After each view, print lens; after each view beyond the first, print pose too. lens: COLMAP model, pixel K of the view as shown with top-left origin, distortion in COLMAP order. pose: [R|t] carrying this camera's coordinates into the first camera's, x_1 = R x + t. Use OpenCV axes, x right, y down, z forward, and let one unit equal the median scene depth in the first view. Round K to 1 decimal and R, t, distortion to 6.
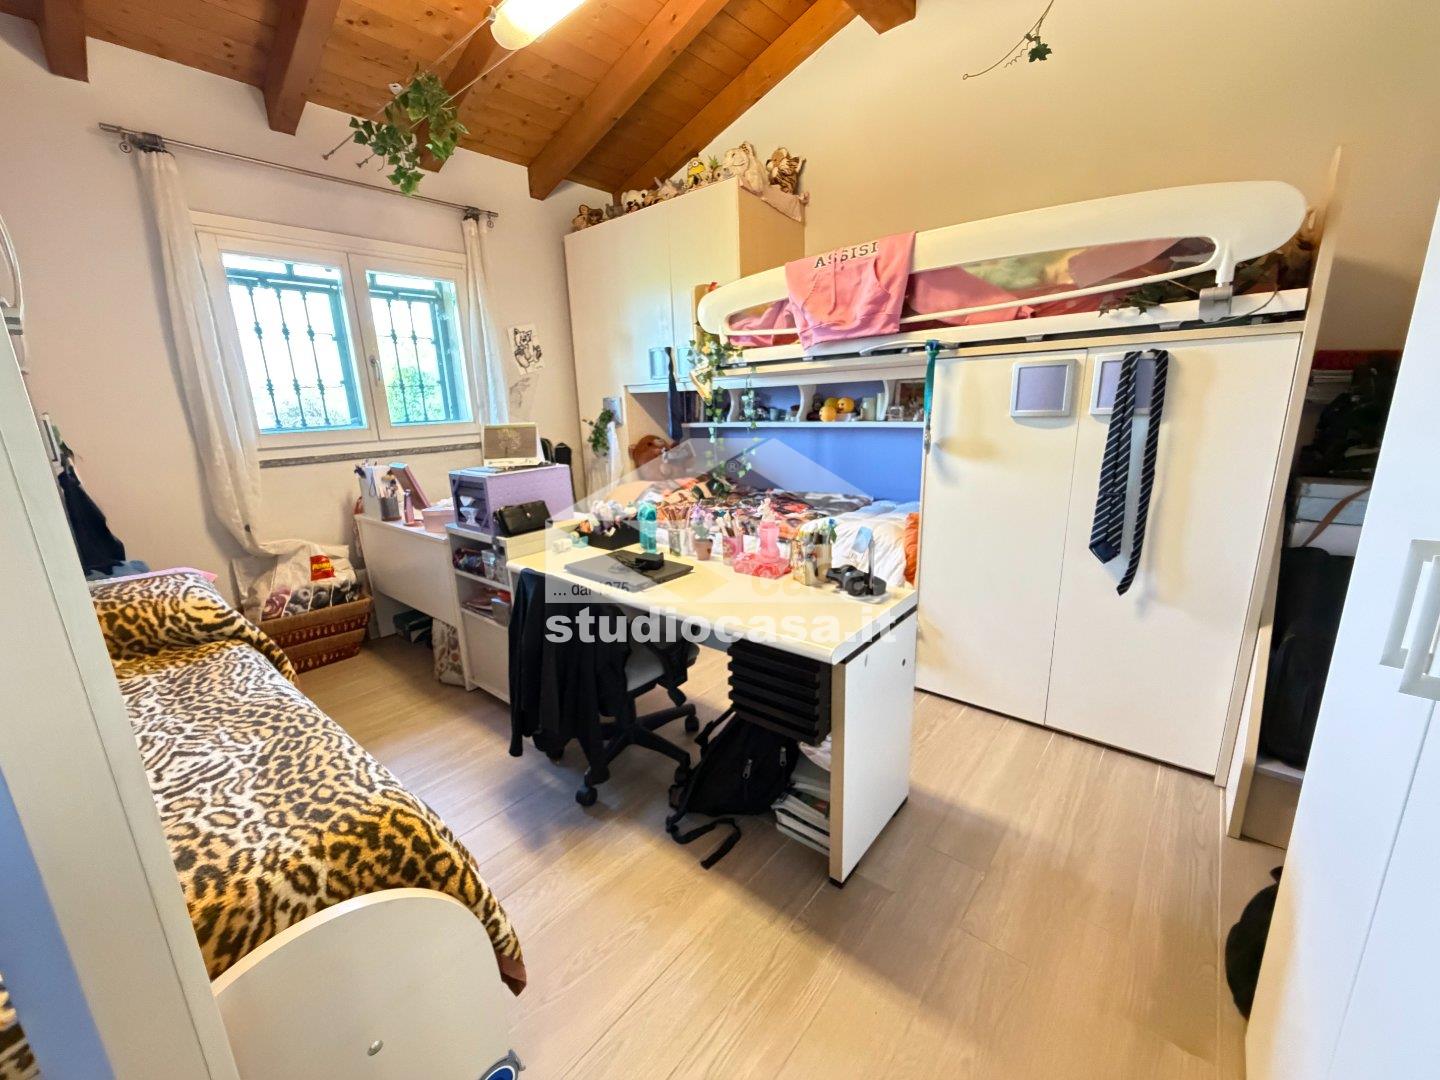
lens RADIAL K [[574.8, 0, 714.8], [0, 574.8, 540.3], [0, 0, 1]] dist [-0.000440, -0.000251]
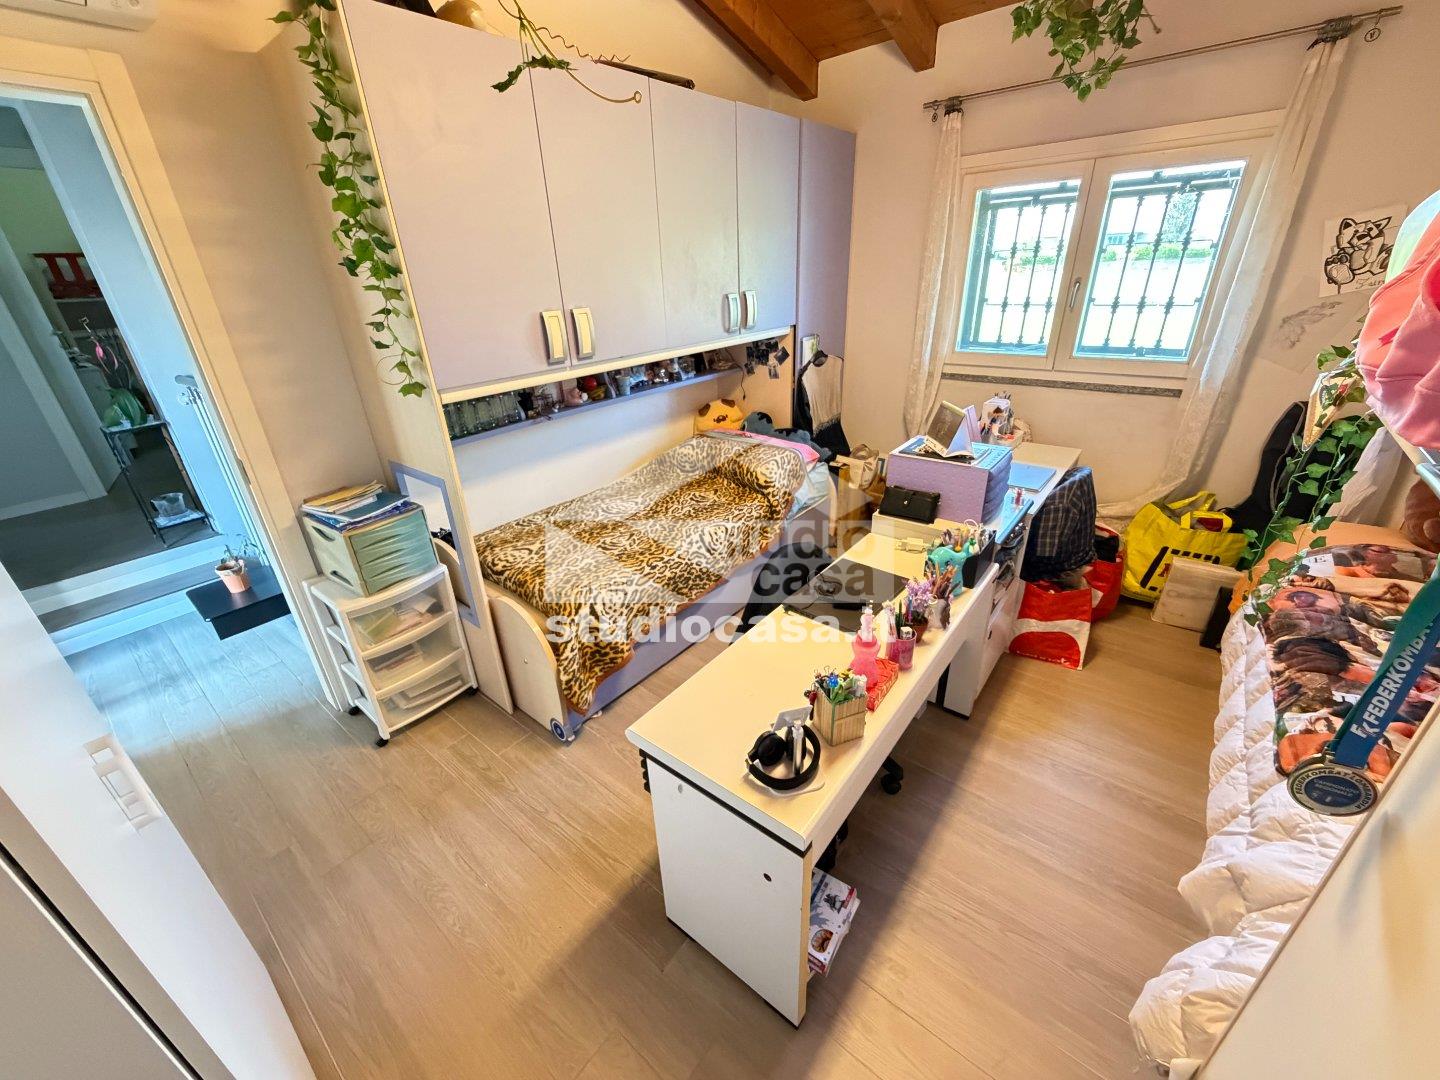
lens RADIAL K [[574.8, 0, 714.8], [0, 574.8, 540.3], [0, 0, 1]] dist [-0.000440, -0.000251]
pose [[0.024401, 0.465995, -0.884451, 0.524078], [-0.195914, 0.869788, 0.452864, -0.335988], [0.980317, 0.162226, 0.112519, 0.510643]]
